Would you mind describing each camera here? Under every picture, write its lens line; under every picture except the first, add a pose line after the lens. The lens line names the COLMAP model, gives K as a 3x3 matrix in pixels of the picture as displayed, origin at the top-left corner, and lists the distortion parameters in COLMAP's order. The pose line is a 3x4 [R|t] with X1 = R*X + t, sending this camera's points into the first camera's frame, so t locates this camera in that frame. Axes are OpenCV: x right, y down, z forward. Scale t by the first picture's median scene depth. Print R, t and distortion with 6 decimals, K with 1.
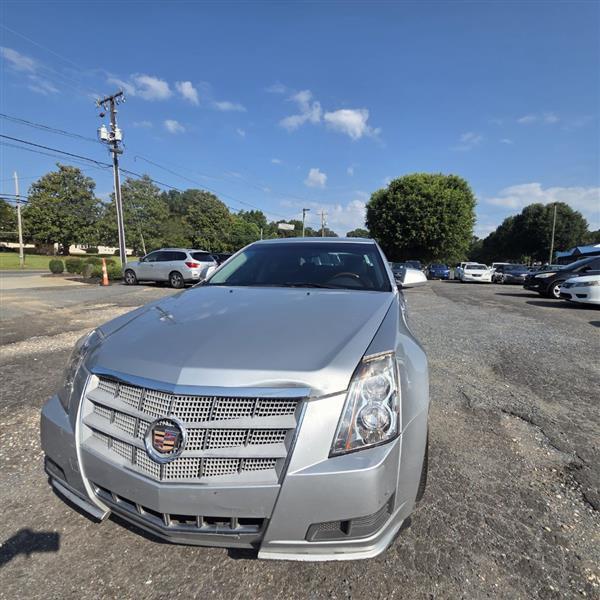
lens RADIAL K [[327.5, 0, 301.9], [0, 327.5, 296.9], [0, 0, 1]] dist [0.003844, -0.001569]
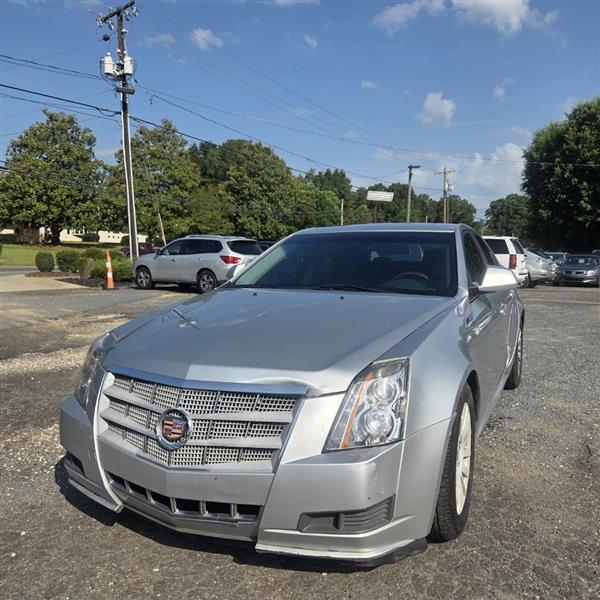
lens RADIAL K [[538.9, 0, 305.8], [0, 538.9, 310.7], [0, 0, 1]] dist [0.081991, -0.070080]
pose [[0.981828, 0.014434, -0.189226, 0.009462], [-0.014512, 0.999894, 0.000975, 0.001209], [0.189220, 0.001789, 0.981933, -0.018525]]
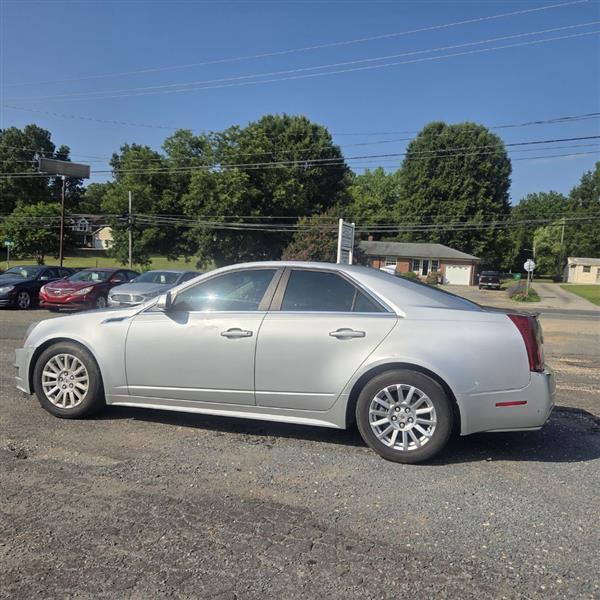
lens RADIAL K [[538.9, 0, 292.9], [0, 538.9, 309.9], [0, 0, 1]] dist [0.081991, -0.070080]
pose [[-0.046136, 0.036306, -0.998275, 0.129725], [-0.142208, 0.988922, 0.042538, -0.010157], [0.988761, 0.143925, -0.040462, 0.094095]]
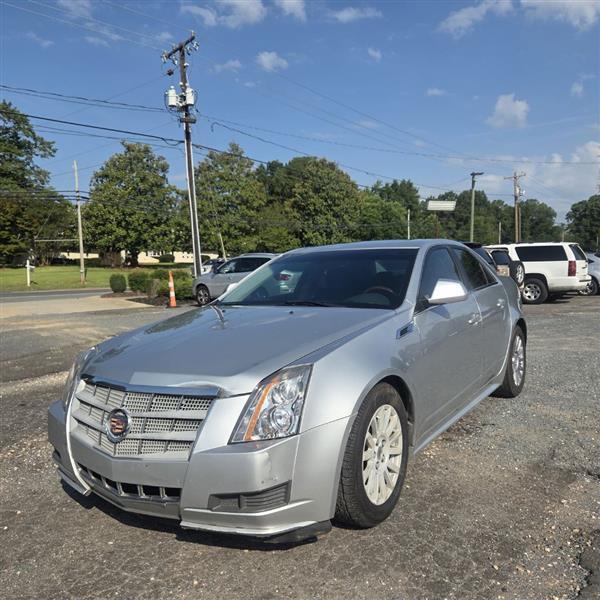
lens RADIAL K [[538.9, 0, 303.6], [0, 538.9, 315.0], [0, 0, 1]] dist [0.081991, -0.070080]
pose [[0.946831, -0.010466, -0.321561, 0.027402], [0.005850, 0.999866, -0.015317, 0.001100], [0.321678, 0.012622, 0.946765, -0.022673]]
